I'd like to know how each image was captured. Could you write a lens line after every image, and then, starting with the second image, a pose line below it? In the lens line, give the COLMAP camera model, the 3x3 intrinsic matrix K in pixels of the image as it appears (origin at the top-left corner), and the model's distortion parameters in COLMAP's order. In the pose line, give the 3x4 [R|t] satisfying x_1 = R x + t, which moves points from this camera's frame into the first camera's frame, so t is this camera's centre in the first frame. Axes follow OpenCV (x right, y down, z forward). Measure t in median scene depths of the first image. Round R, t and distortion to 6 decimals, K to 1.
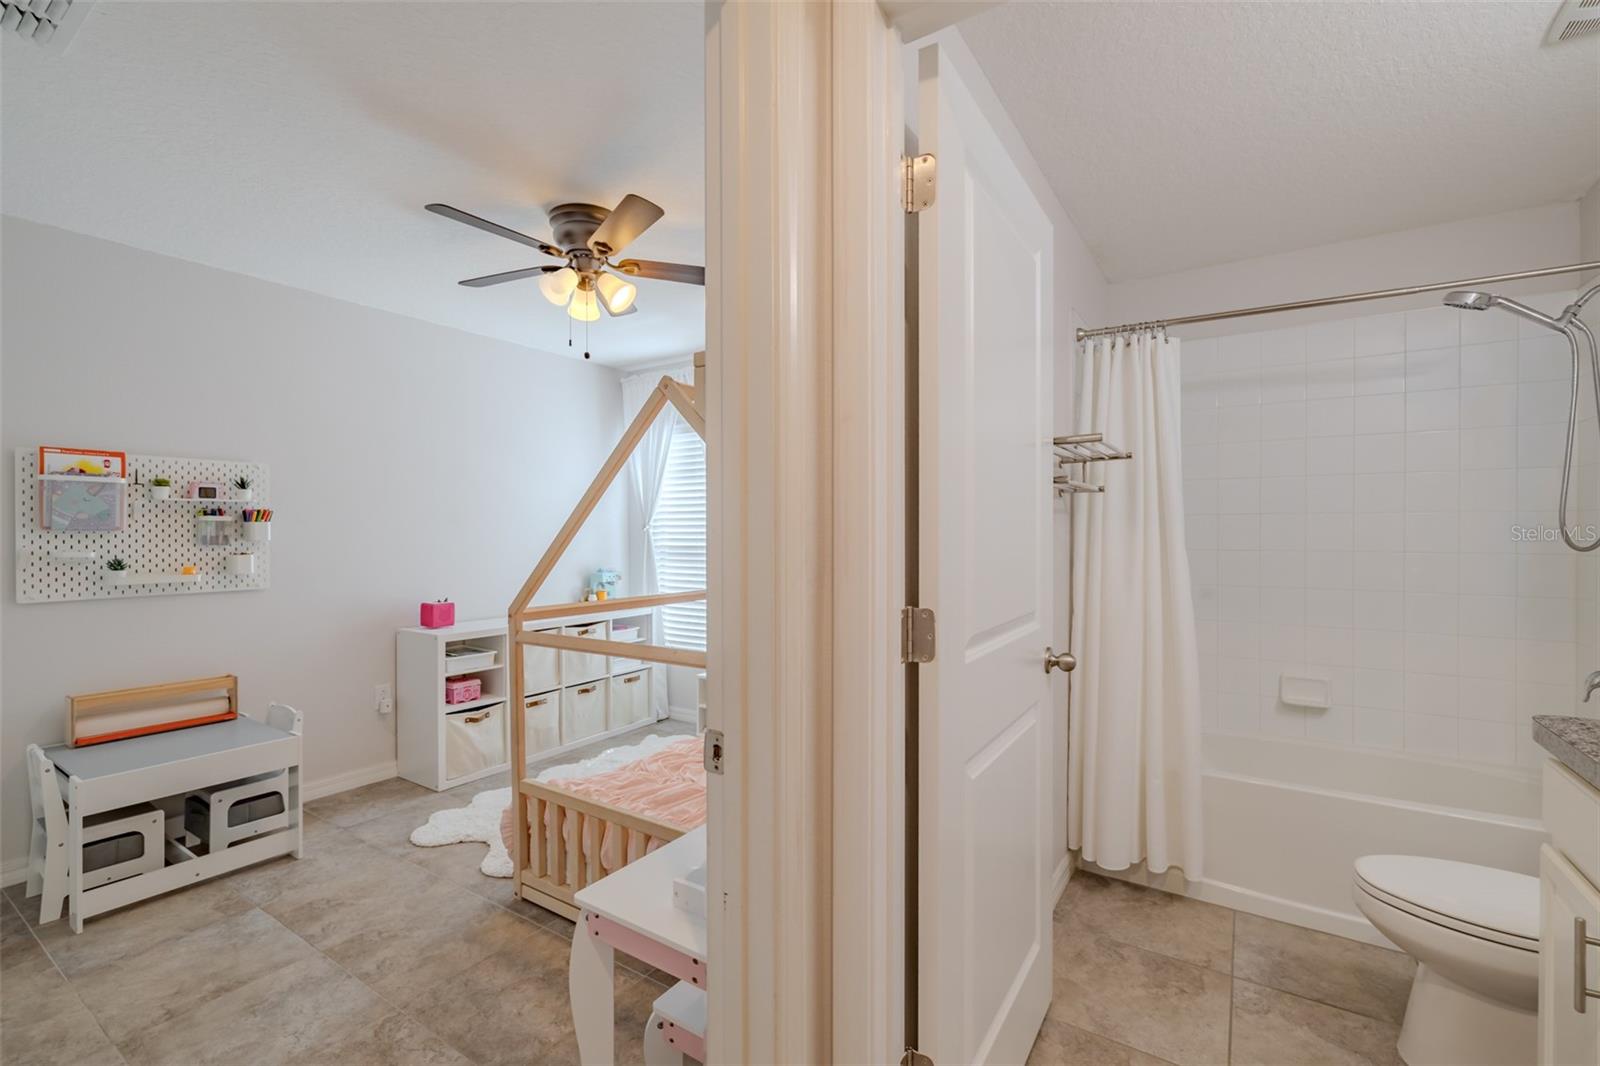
lens RADIAL K [[687.6, 0, 793.1], [0, 687.6, 554.2], [0, 0, 1]] dist [-0.001900, -0.000091]
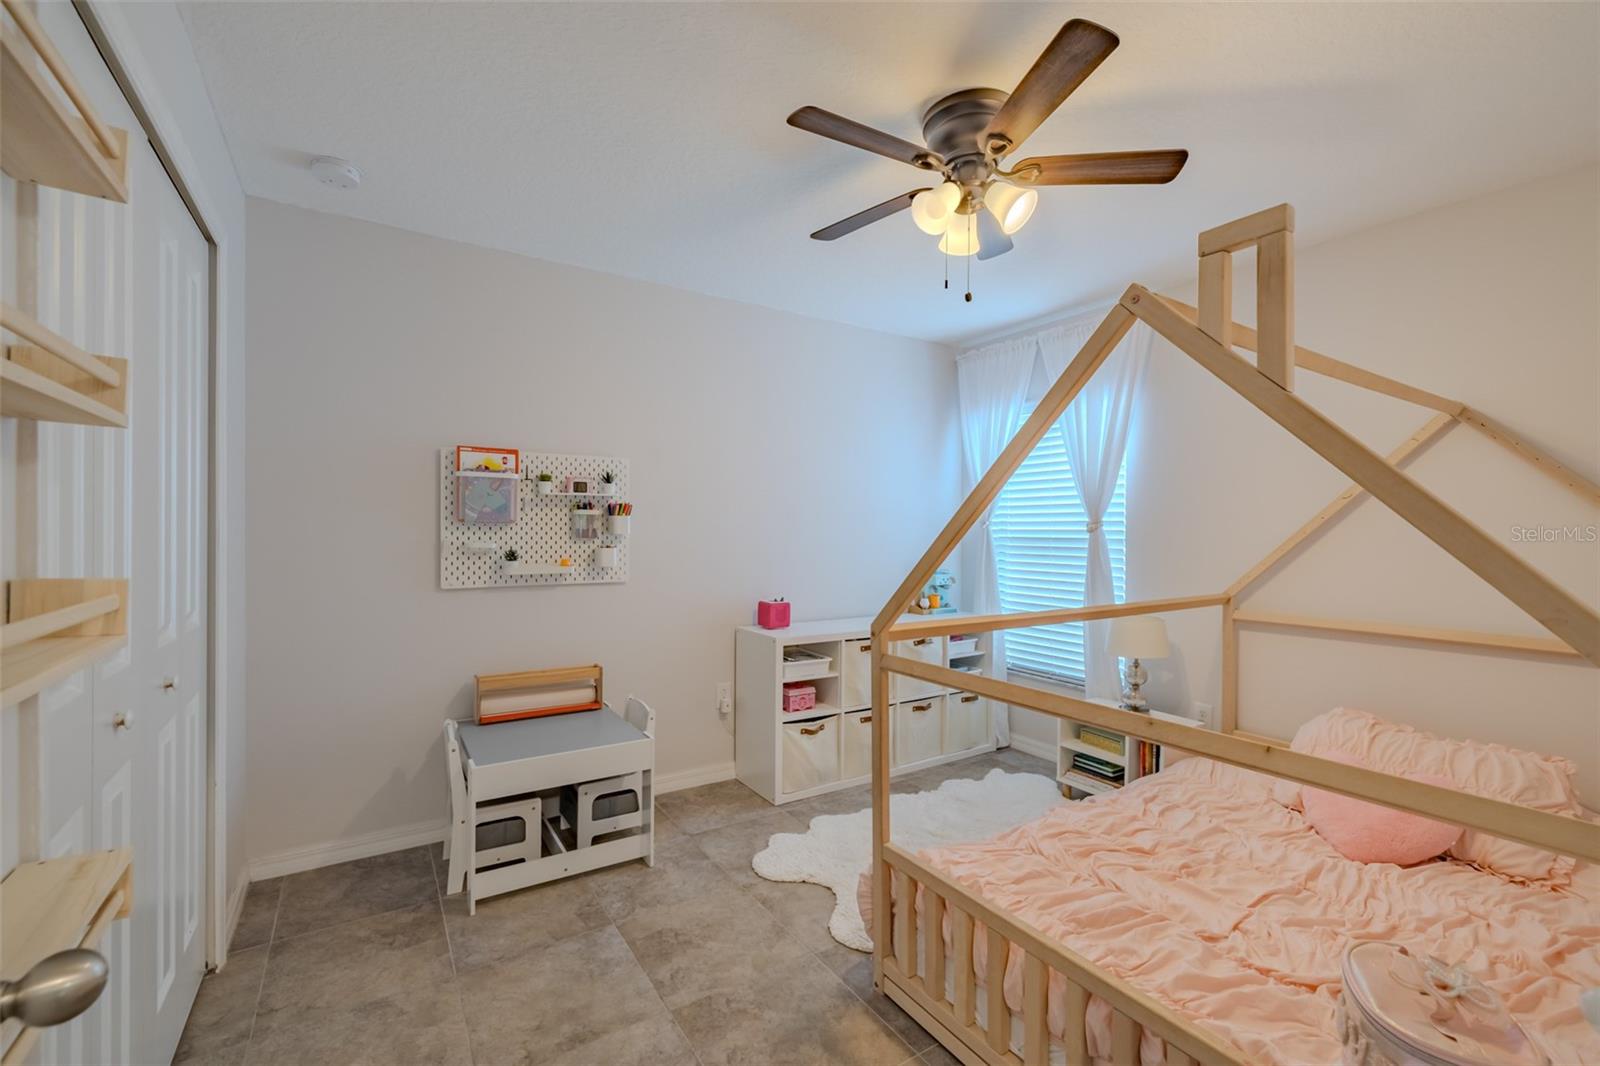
lens RADIAL K [[675.6, 0, 799.9], [0, 675.6, 593.0], [0, 0, 1]] dist [0.000436, -0.000024]
pose [[0.916251, 0.047013, -0.397837, -0.154579], [-0.022373, 0.997545, 0.066355, -0.006118], [0.399980, -0.051897, 0.915053, 0.216432]]
